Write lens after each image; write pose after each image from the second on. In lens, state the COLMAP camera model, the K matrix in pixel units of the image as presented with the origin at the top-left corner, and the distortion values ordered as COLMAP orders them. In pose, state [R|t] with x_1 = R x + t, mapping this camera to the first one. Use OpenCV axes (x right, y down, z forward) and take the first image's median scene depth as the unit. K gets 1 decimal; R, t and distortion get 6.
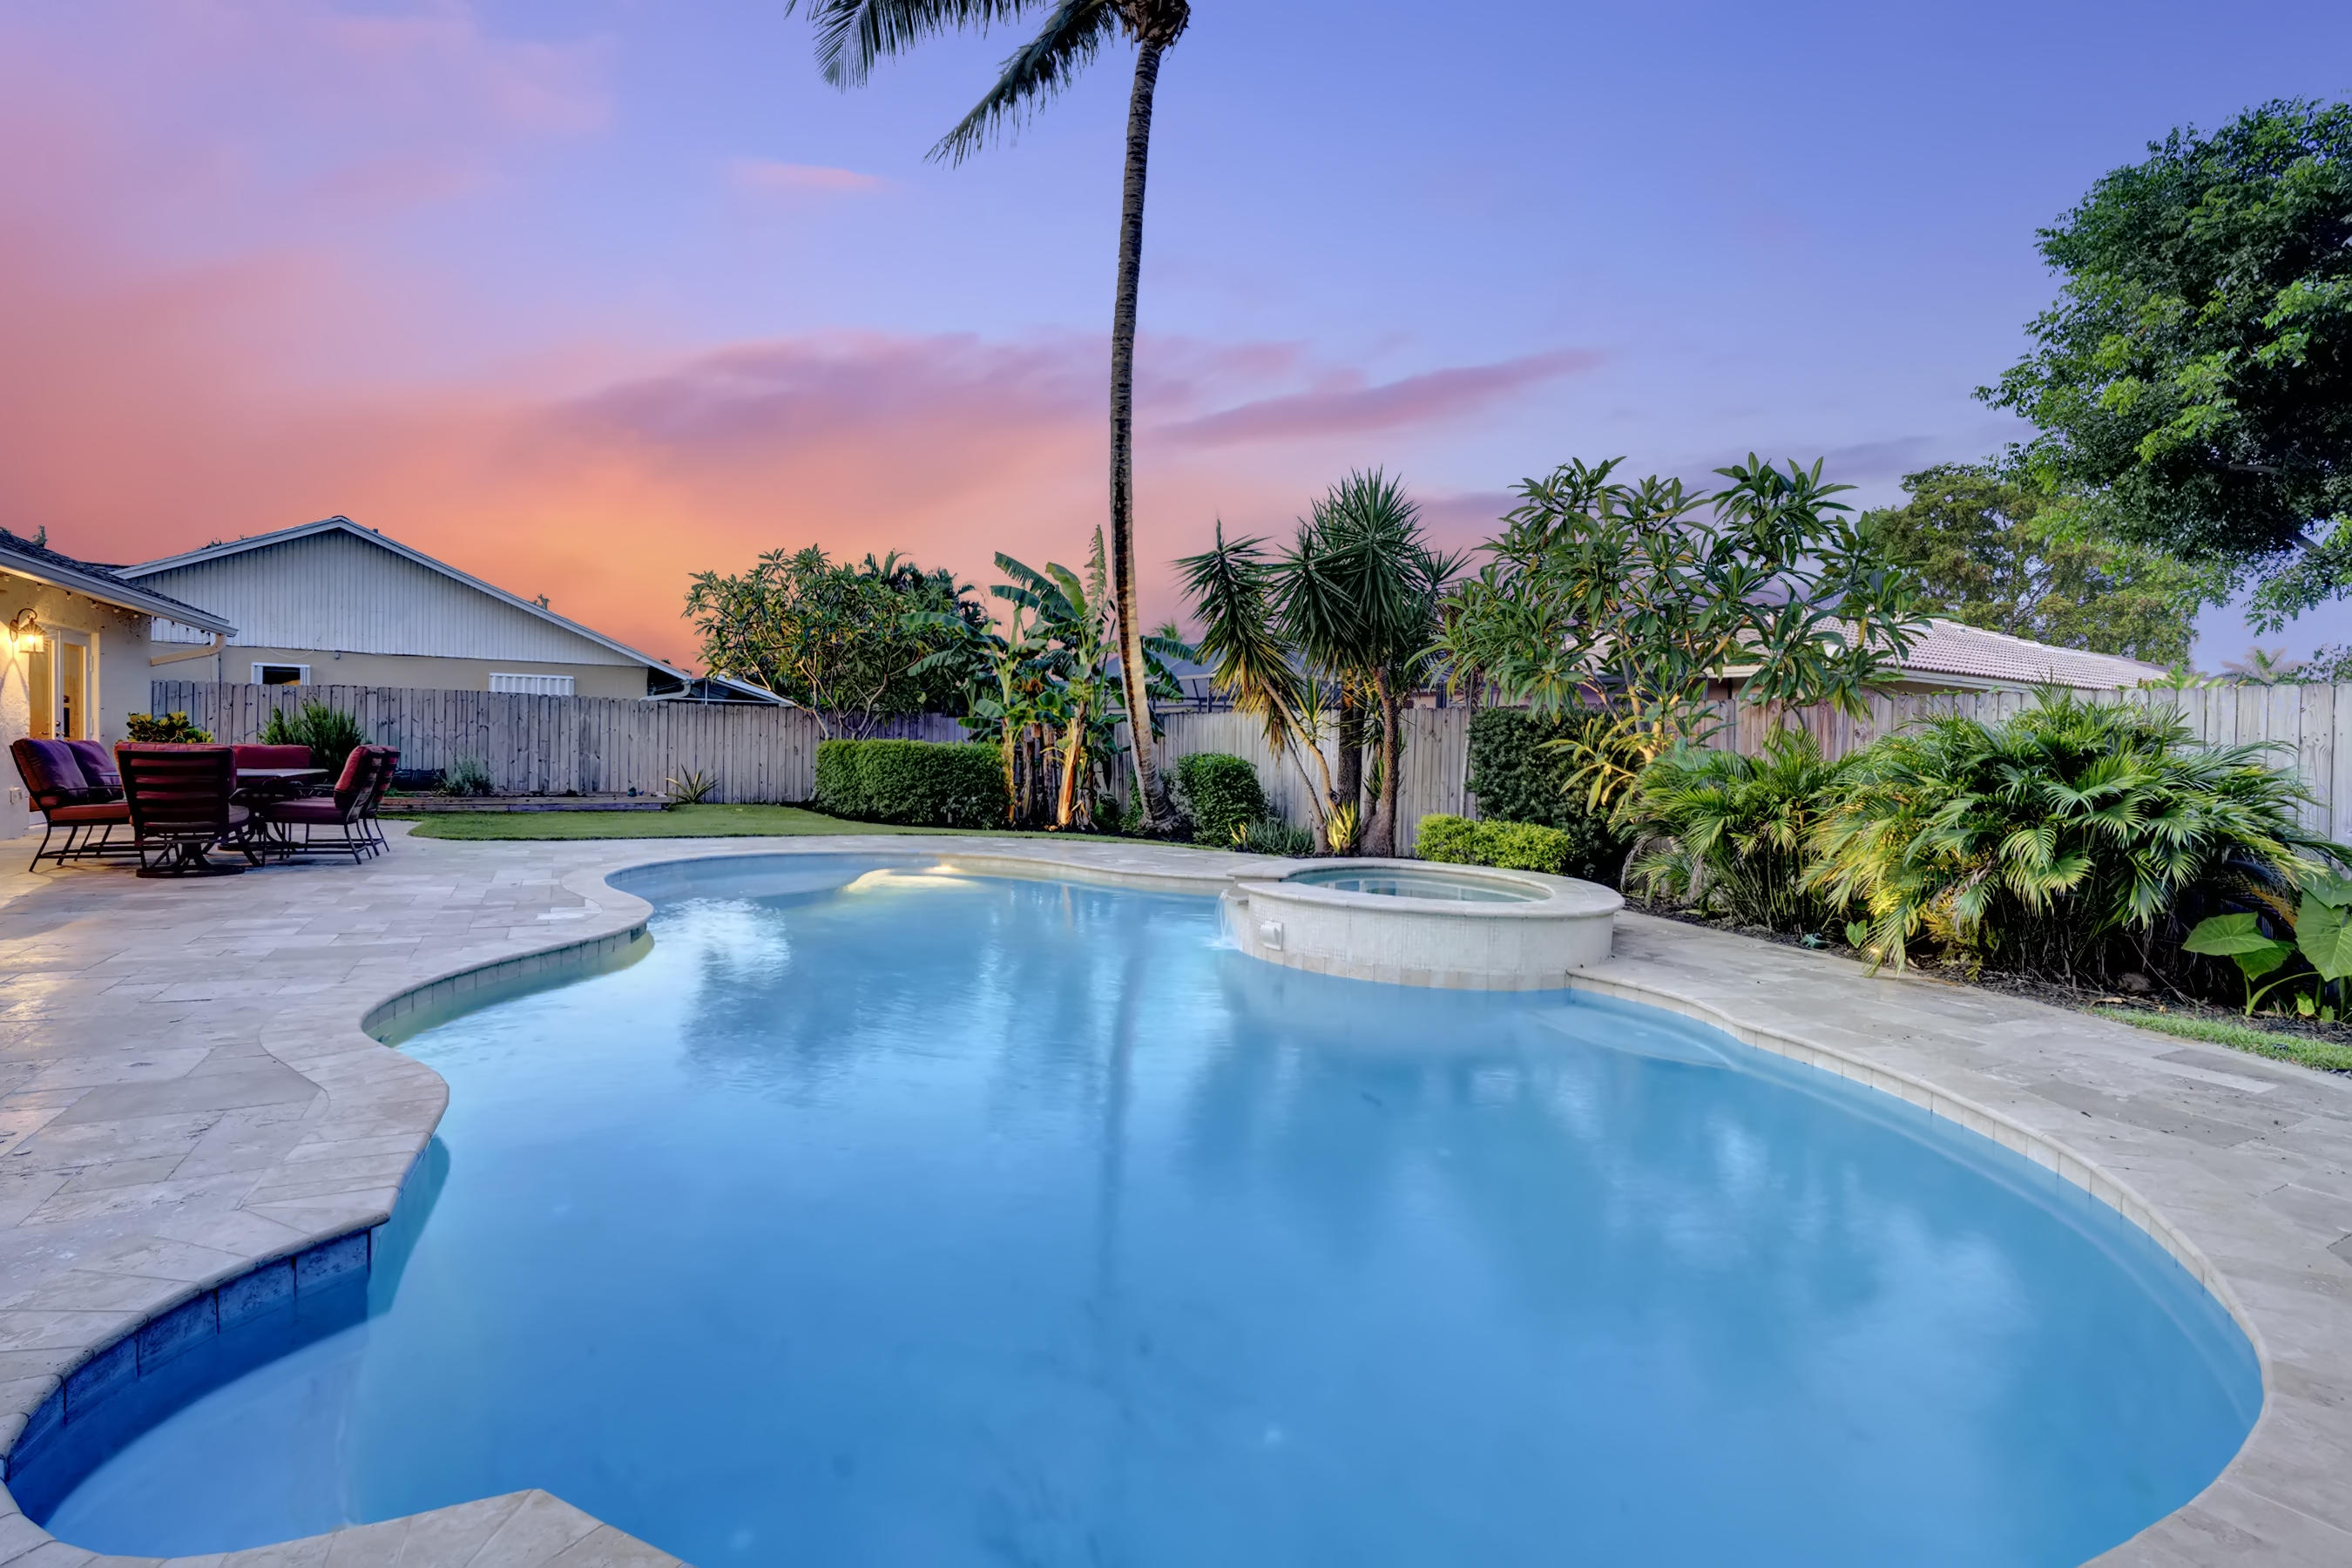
lens RADIAL K [[1000.7, 0, 1173.6], [0, 1000.7, 869.1], [0, 0, 1]] dist [-0.040198, 0.015901]
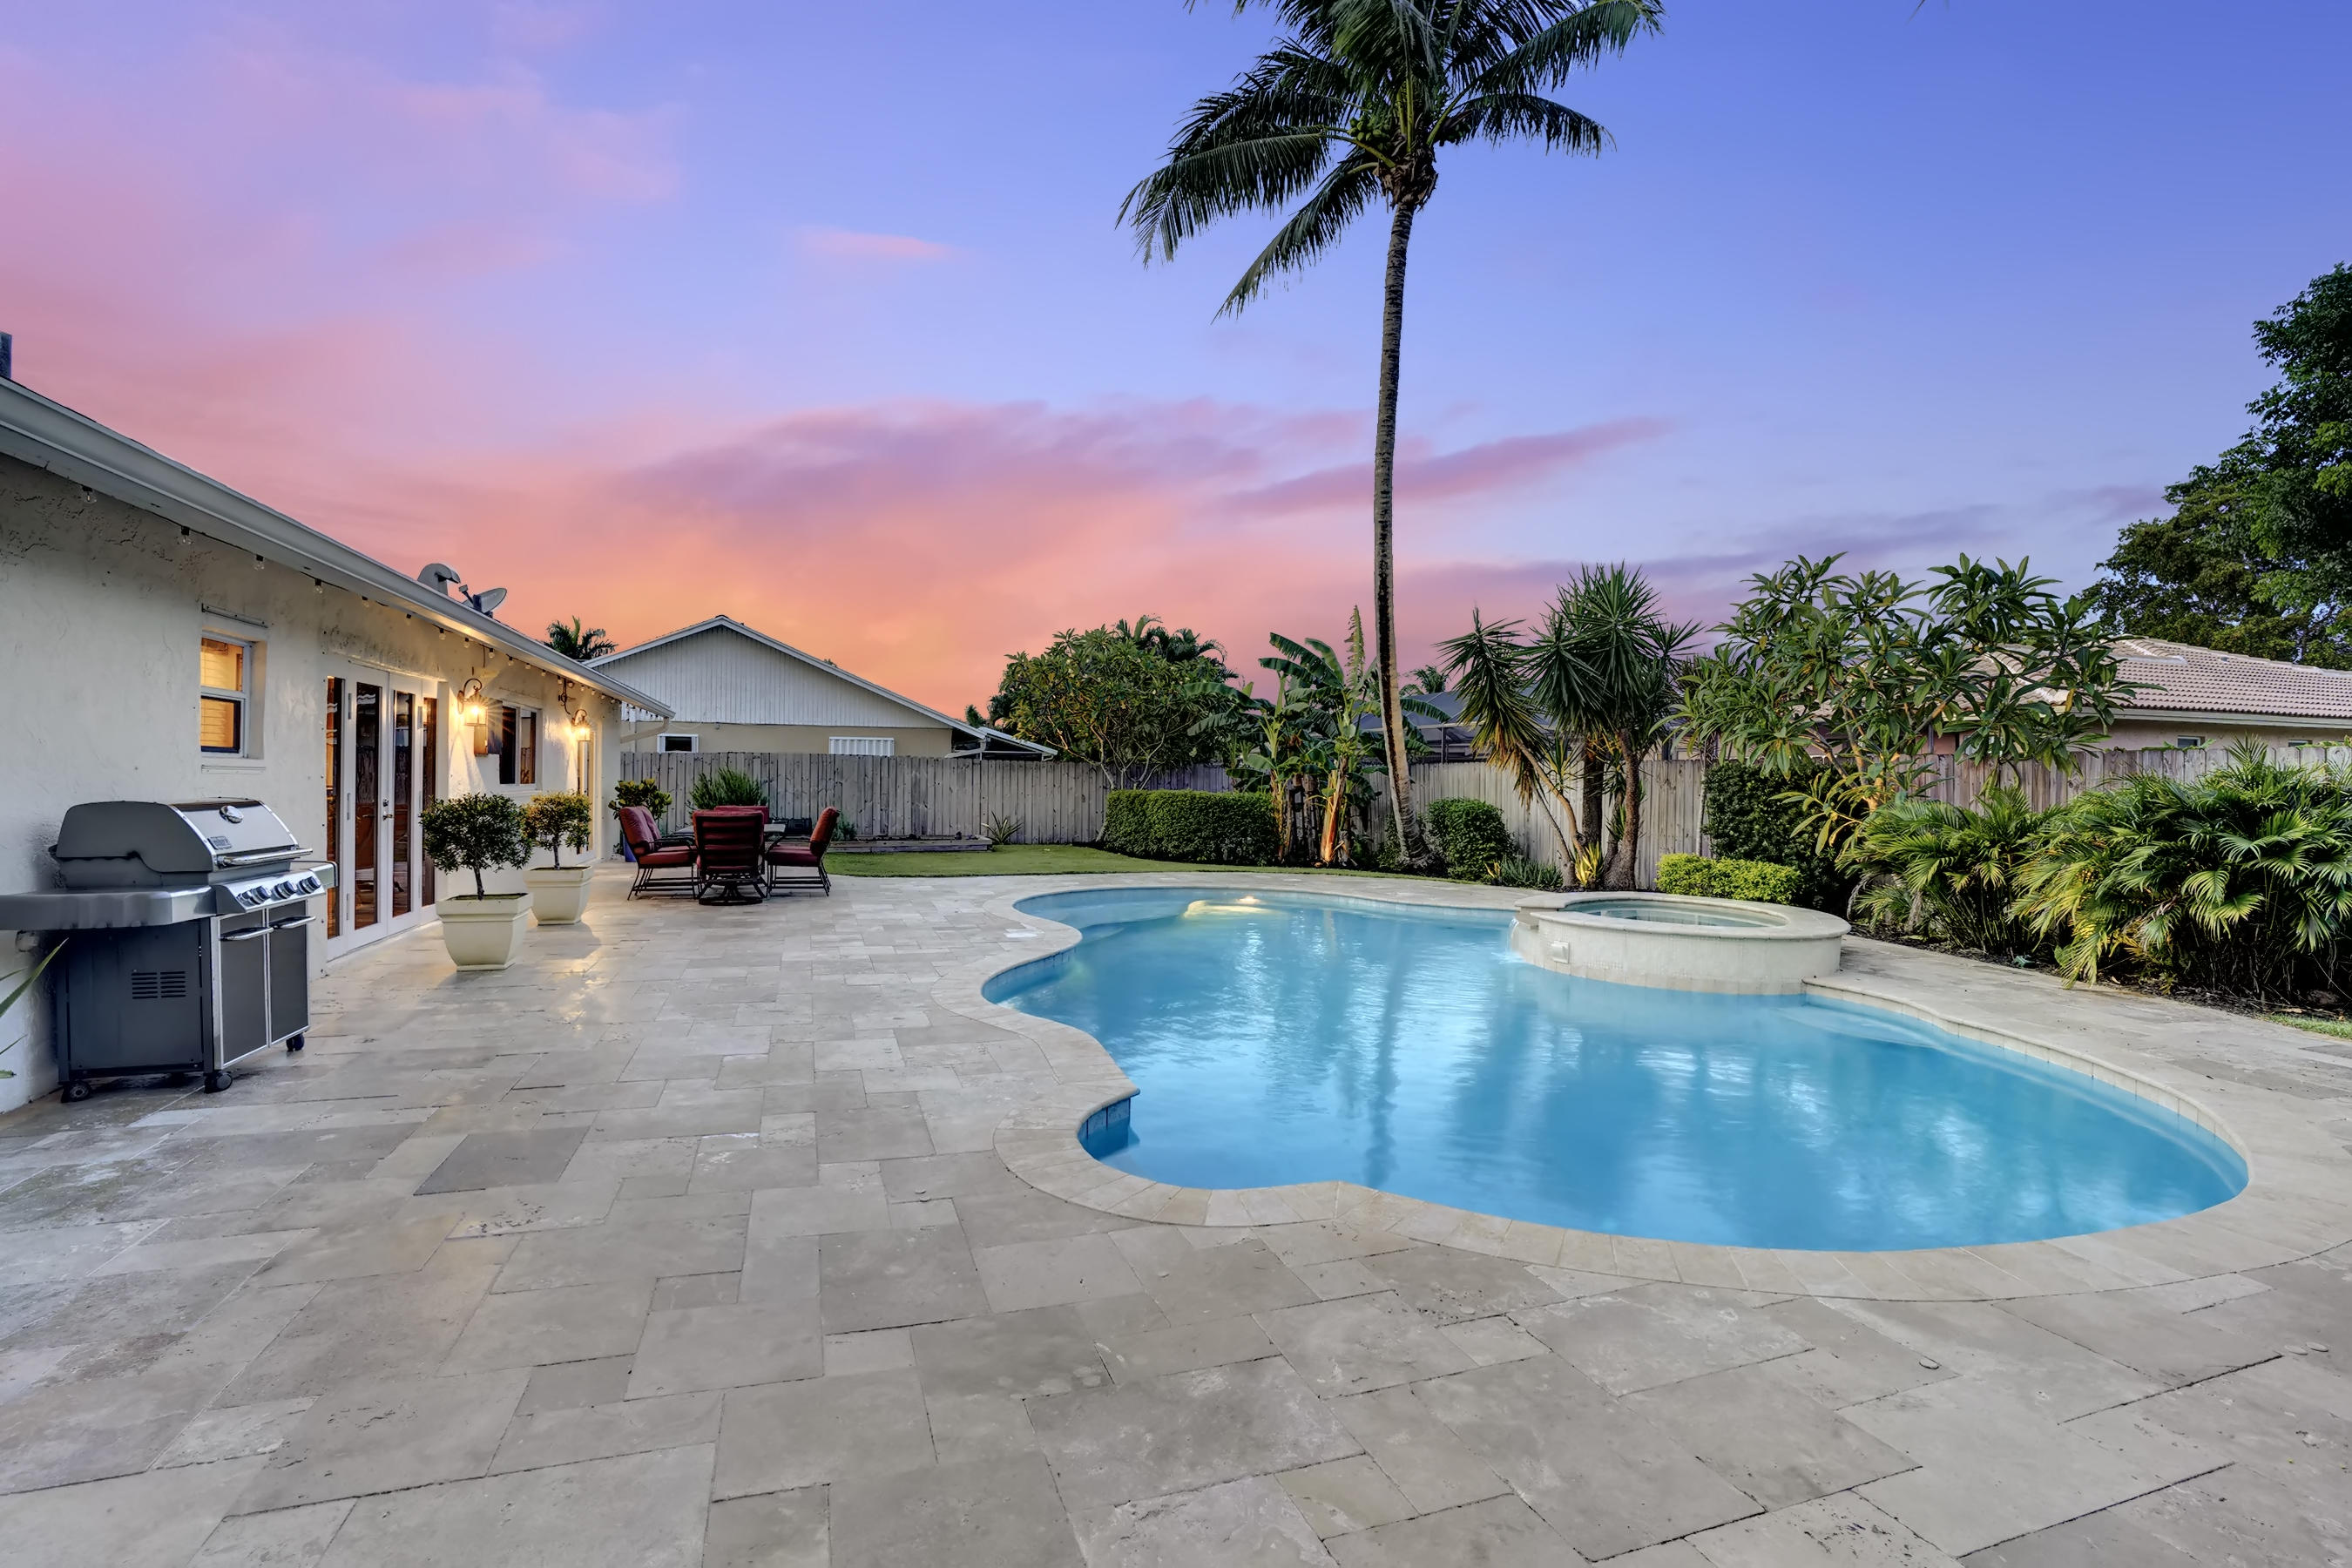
lens RADIAL K [[1000.7, 0, 1173.6], [0, 1000.7, 869.1], [0, 0, 1]] dist [-0.040198, 0.015901]
pose [[0.984161, -0.004576, -0.177217, -0.115825], [-0.000240, 0.999631, -0.027146, -0.005245], [0.177276, 0.026759, 0.983797, -0.261314]]
